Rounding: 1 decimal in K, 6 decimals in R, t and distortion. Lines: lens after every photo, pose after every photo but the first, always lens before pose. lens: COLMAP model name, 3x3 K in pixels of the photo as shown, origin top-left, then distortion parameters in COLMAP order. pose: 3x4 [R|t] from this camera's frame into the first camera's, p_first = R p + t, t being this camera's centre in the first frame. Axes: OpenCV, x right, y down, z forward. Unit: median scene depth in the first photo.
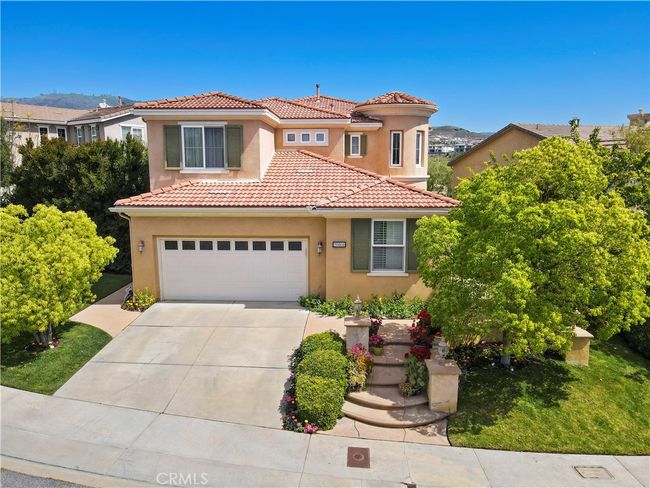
lens RADIAL K [[474.3, 0, 322.1], [0, 474.3, 240.8], [0, 0, 1]] dist [0.005286, 0.020229]
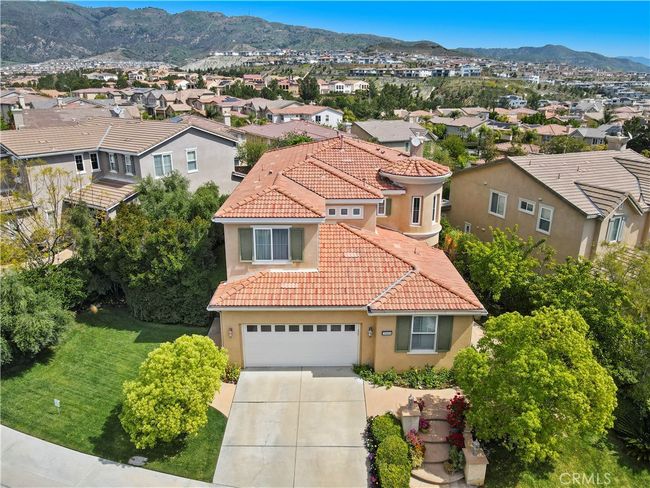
lens RADIAL K [[474.3, 0, 323.6], [0, 474.3, 244.3], [0, 0, 1]] dist [0.005286, 0.020229]
pose [[0.998337, -0.014670, 0.055754, -0.203401], [0.005535, 0.987005, 0.160597, -0.435151], [-0.057386, -0.160021, 0.985444, -0.237041]]
